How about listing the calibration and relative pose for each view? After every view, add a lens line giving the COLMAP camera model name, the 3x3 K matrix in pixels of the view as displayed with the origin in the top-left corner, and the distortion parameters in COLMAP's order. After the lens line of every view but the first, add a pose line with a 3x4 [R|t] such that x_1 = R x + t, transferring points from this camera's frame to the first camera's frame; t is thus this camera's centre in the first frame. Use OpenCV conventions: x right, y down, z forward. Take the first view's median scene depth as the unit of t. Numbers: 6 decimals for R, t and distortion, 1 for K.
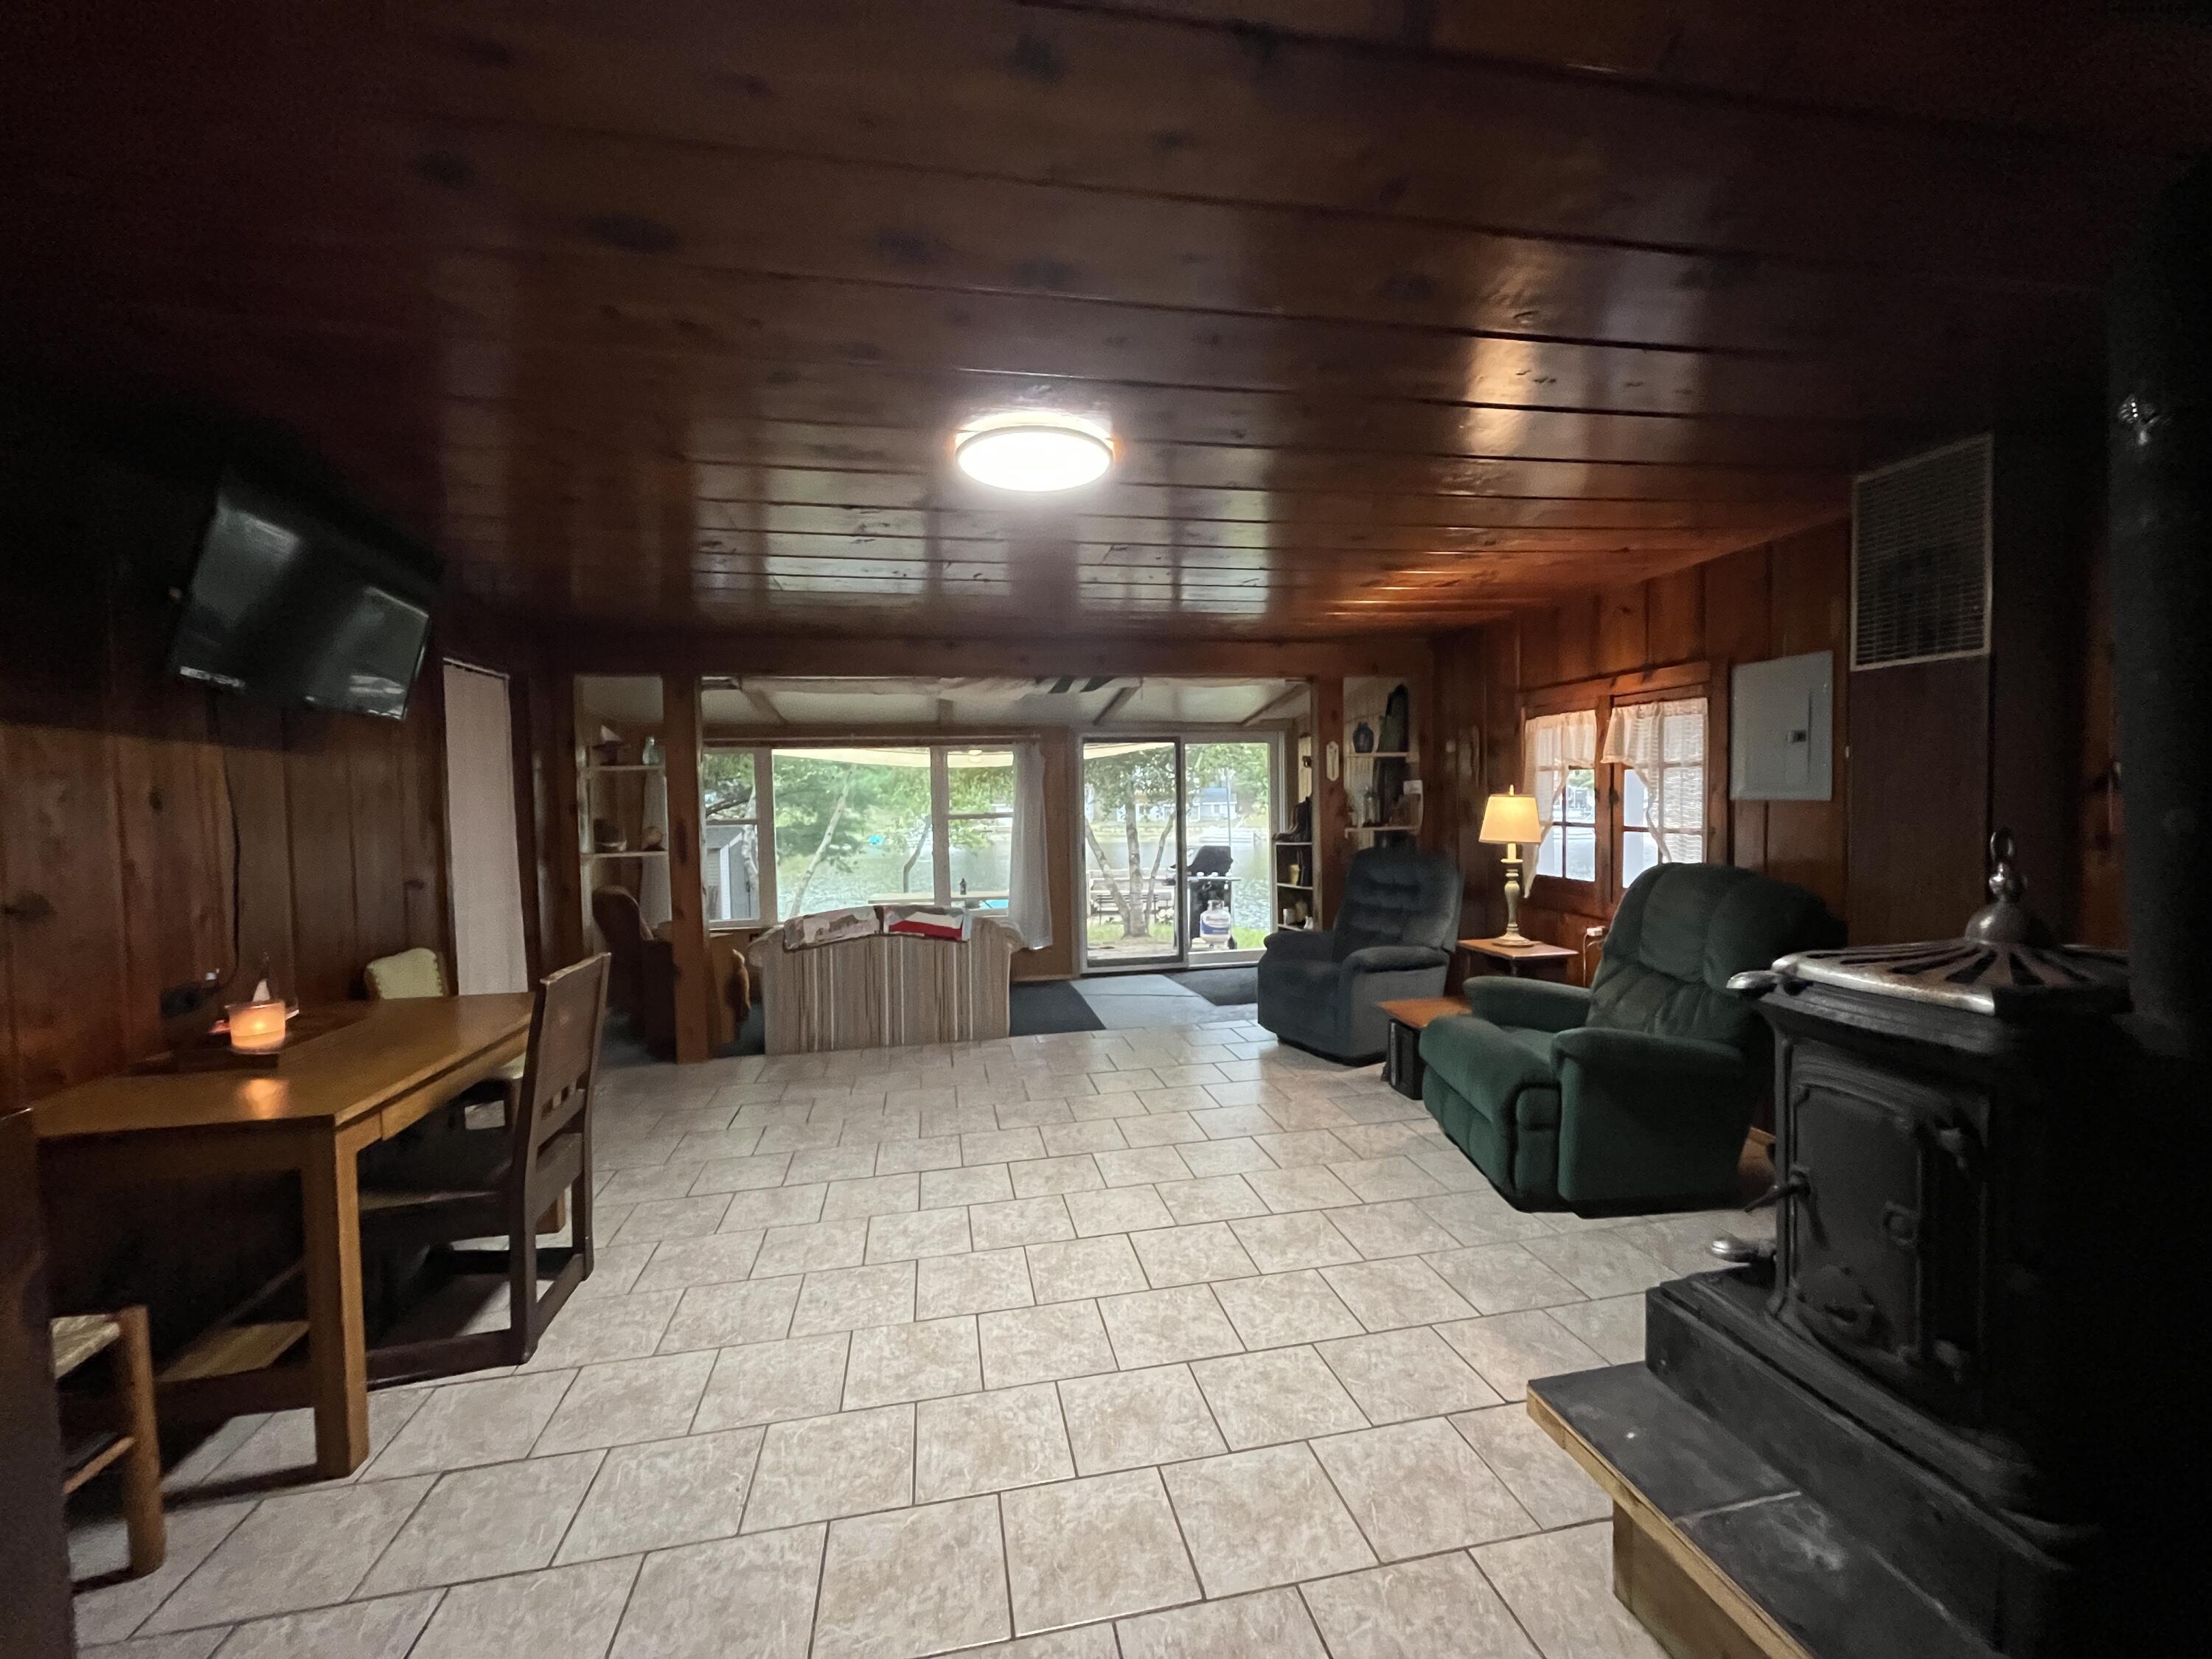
lens RADIAL K [[891.7, 0, 1102.5], [0, 891.7, 823.9], [0, 0, 1]] dist [-0.002939, 0.000968]
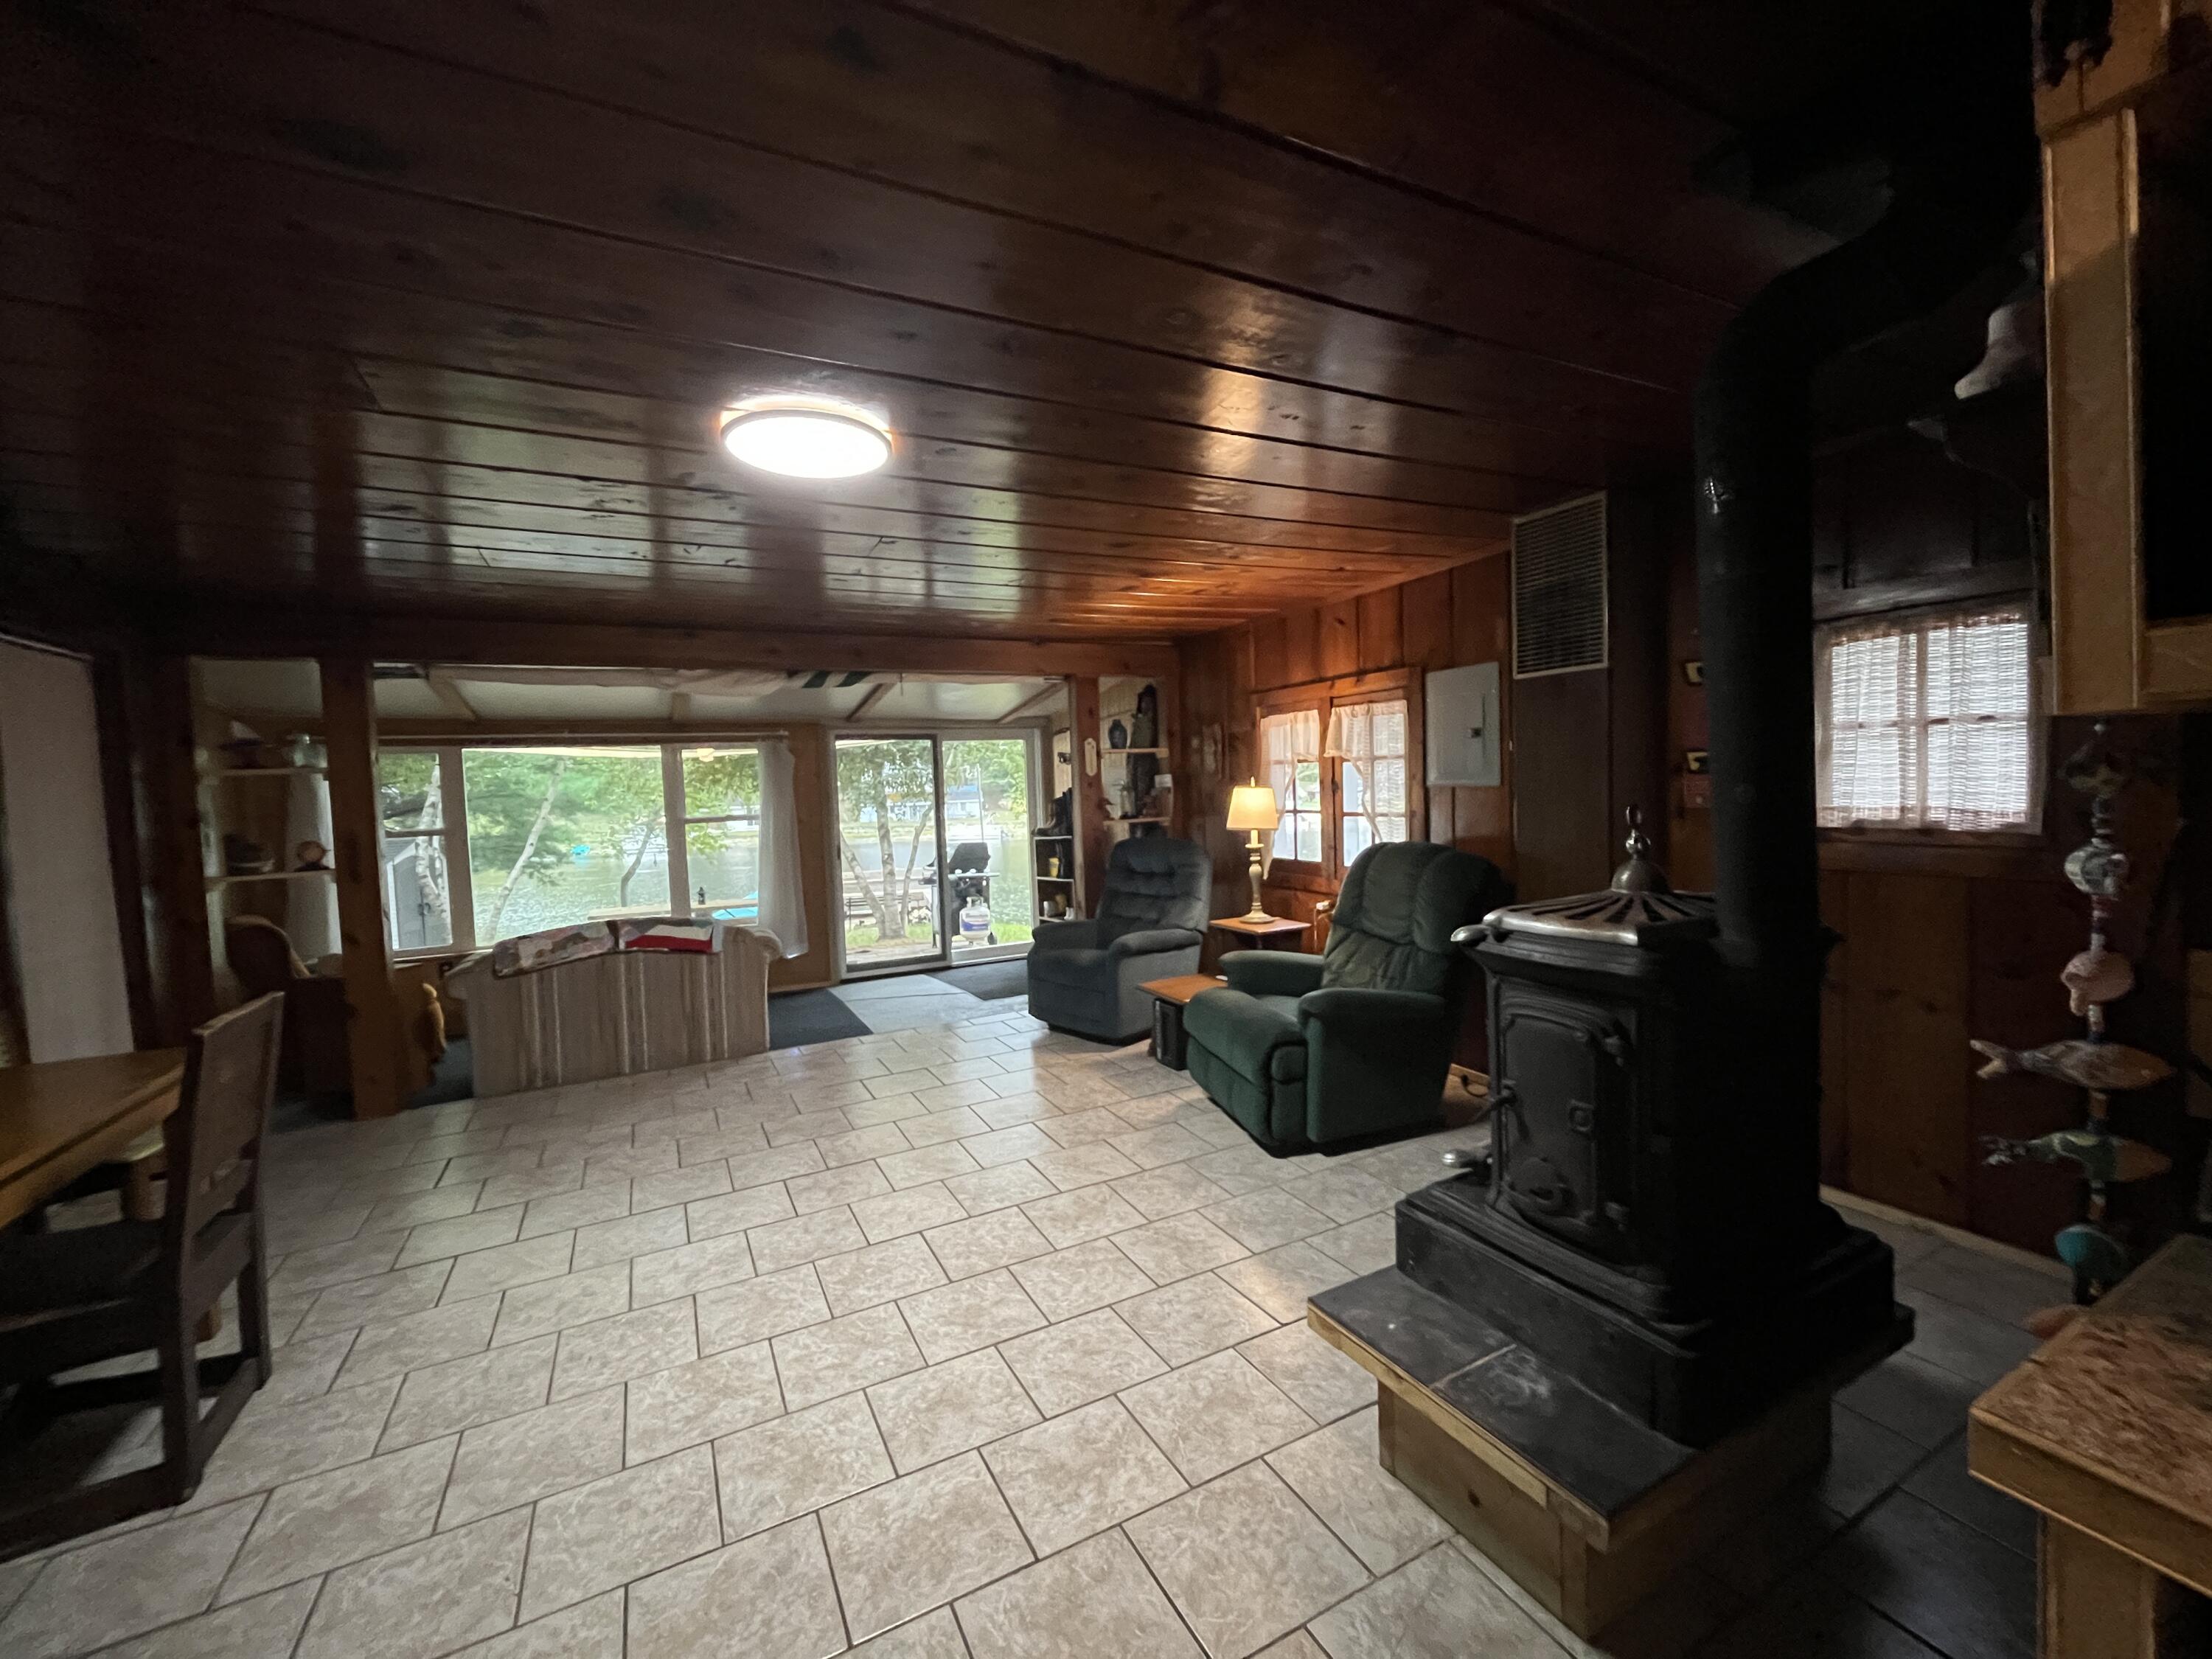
lens RADIAL K [[891.7, 0, 1102.5], [0, 891.7, 823.9], [0, 0, 1]] dist [-0.002939, 0.000968]
pose [[0.960099, -0.028161, 0.278240, -0.031031], [0.027392, 0.999603, 0.006650, 0.002036], [-0.278317, 0.001237, 0.960488, -0.009601]]
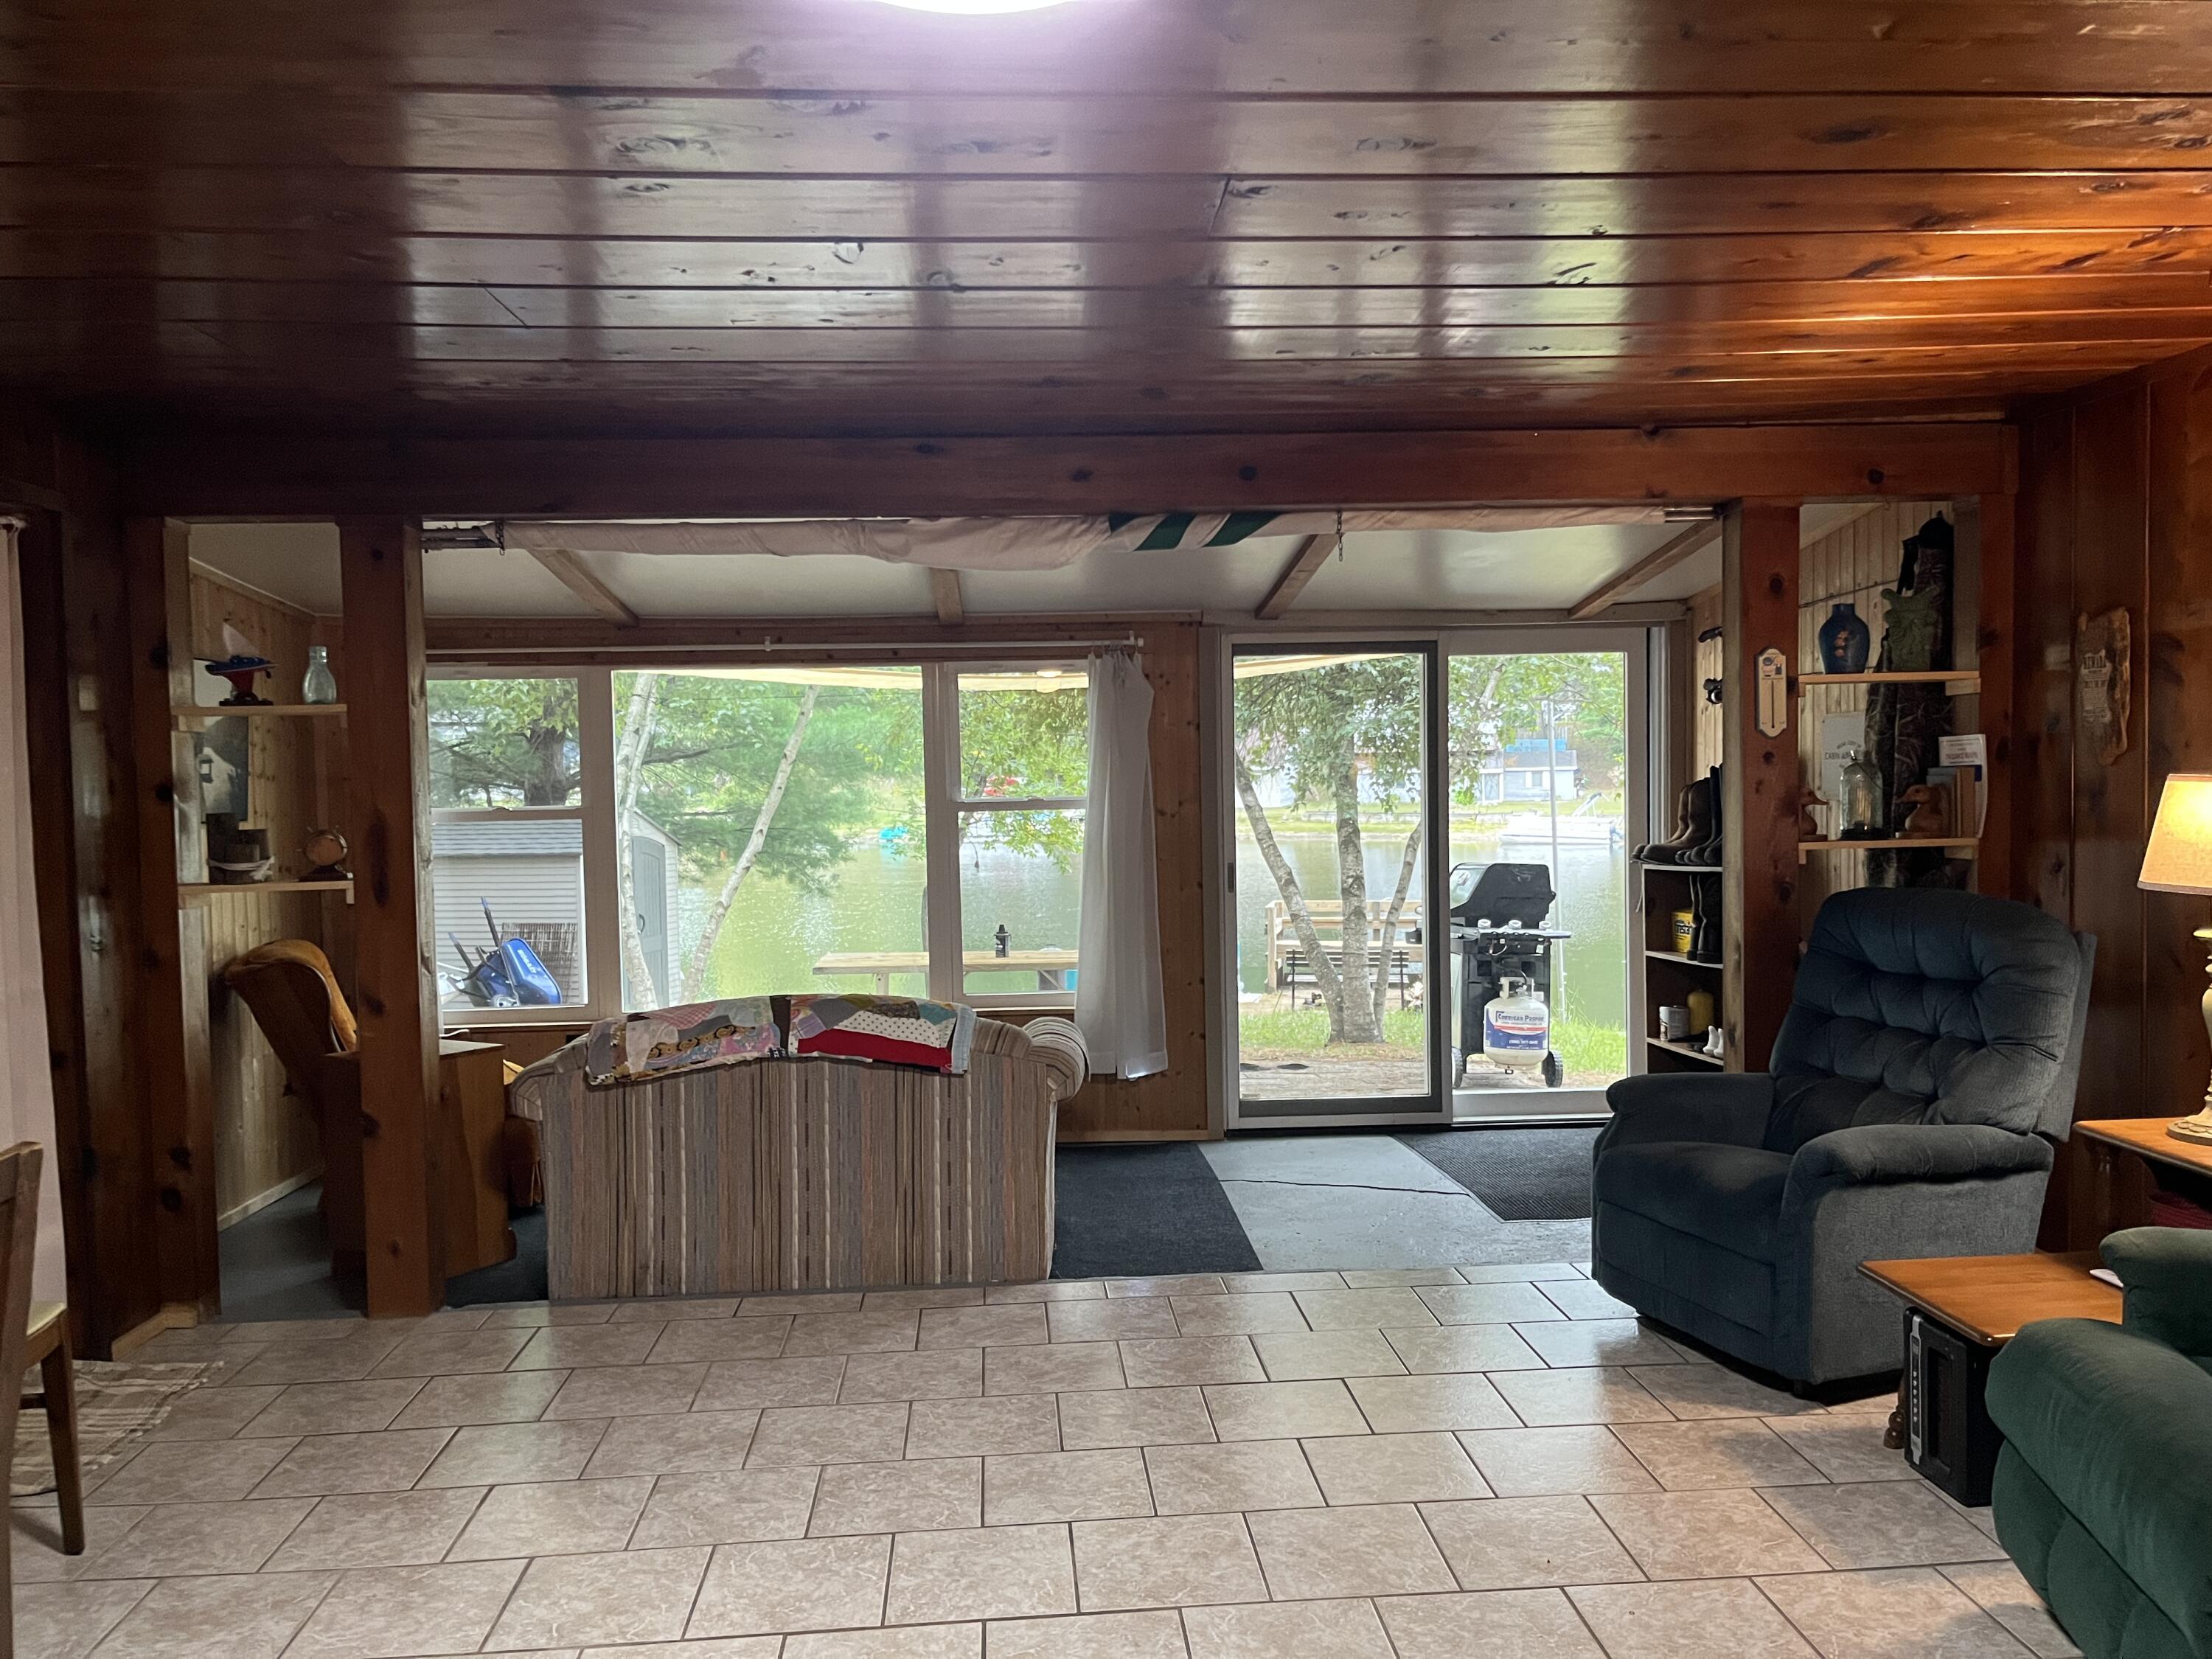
lens RADIAL K [[1679.4, 0, 1108.5], [0, 1679.4, 822.5], [0, 0, 1]] dist [0.070840, -0.097197]
pose [[0.992601, 0.007222, -0.121209, 0.046625], [-0.006058, 0.999932, 0.009971, -0.016922], [0.121273, -0.009163, 0.992577, 0.171709]]
